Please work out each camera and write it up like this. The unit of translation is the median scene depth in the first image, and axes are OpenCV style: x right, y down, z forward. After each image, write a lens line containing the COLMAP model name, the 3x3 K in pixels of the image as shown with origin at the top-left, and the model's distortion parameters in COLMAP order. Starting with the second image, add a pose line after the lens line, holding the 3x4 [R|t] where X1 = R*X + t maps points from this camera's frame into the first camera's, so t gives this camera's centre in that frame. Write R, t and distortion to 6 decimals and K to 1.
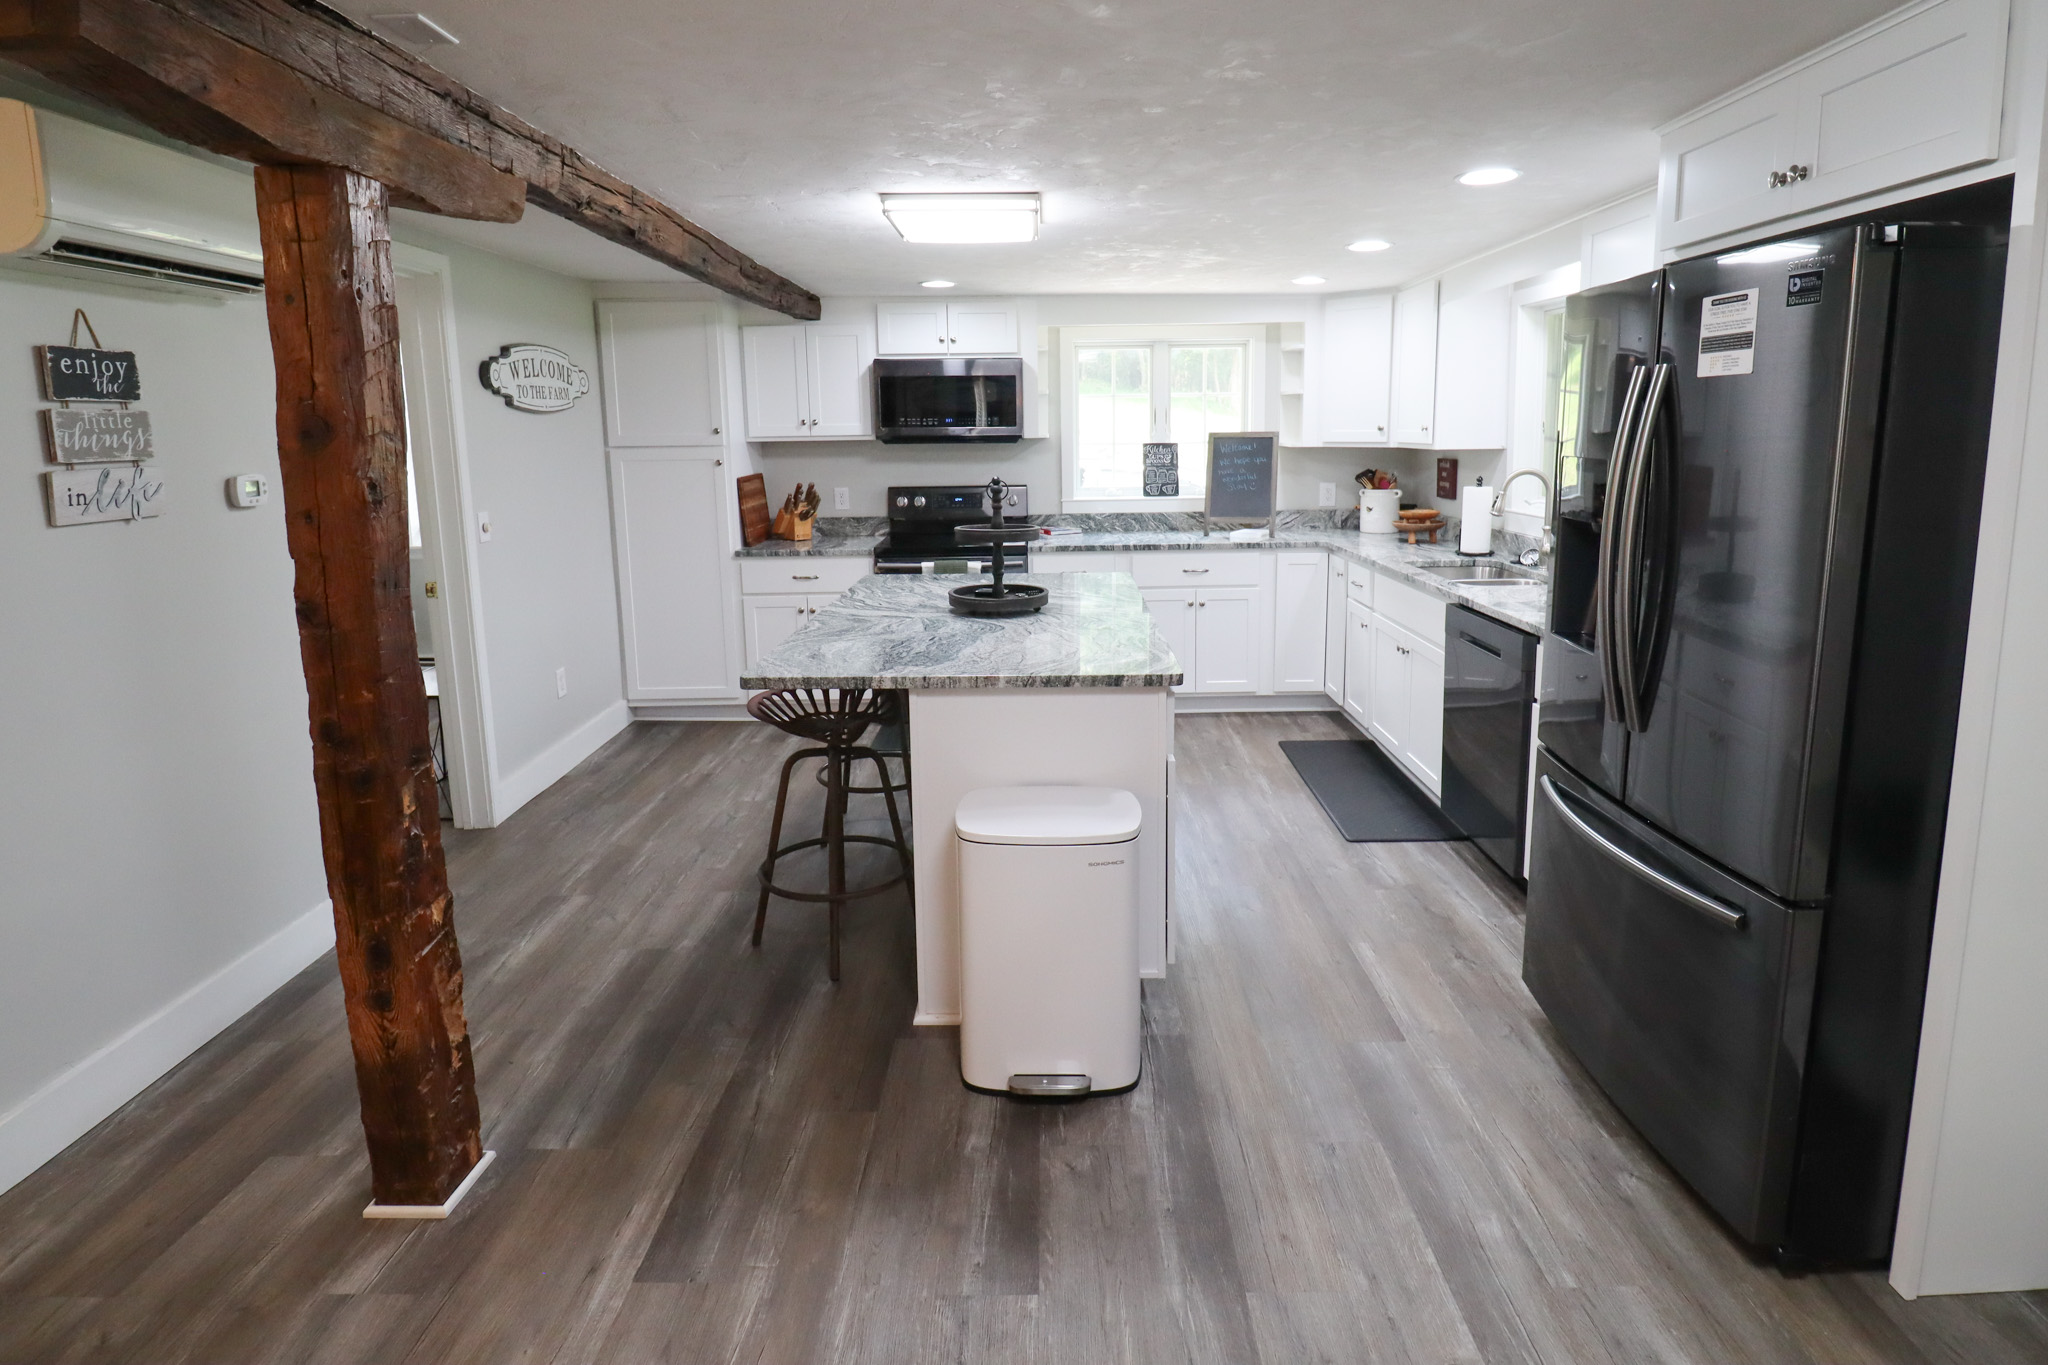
lens RADIAL K [[1076.7, 0, 1031.5], [0, 1076.7, 599.2], [0, 0, 1]] dist [-0.009506, -0.002288]
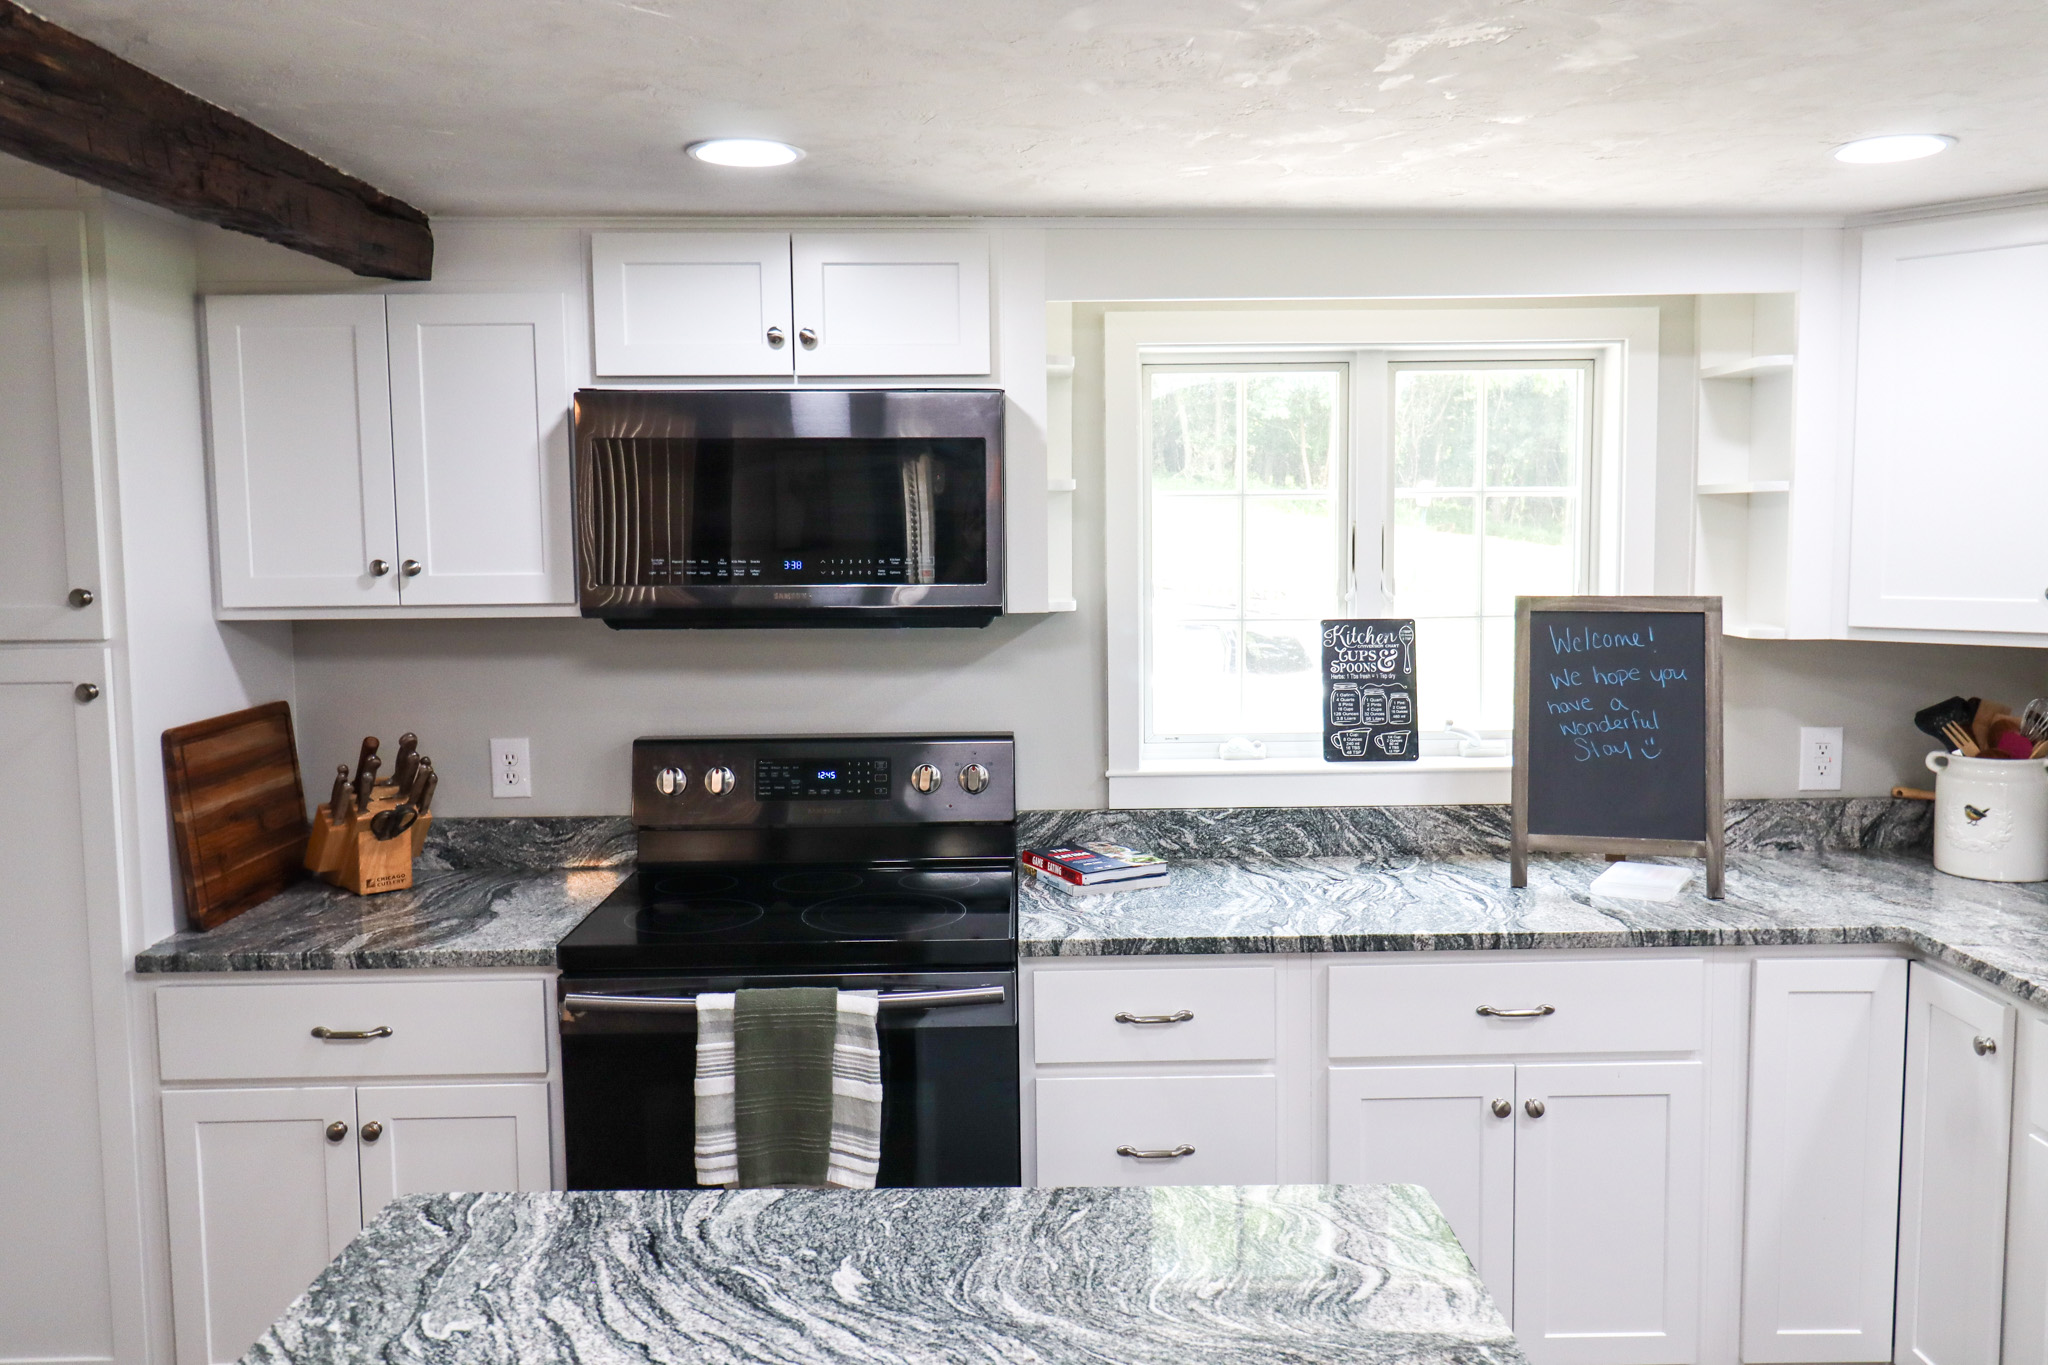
lens RADIAL K [[1690.7, 0, 1033.1], [0, 1690.7, 668.6], [0, 0, 1]] dist [0.009530, -0.004921]
pose [[0.999869, 0.002696, 0.015942, -0.007391], [-0.001462, 0.997036, -0.076924, -0.090277], [-0.016102, 0.076890, 0.996910, 0.454424]]
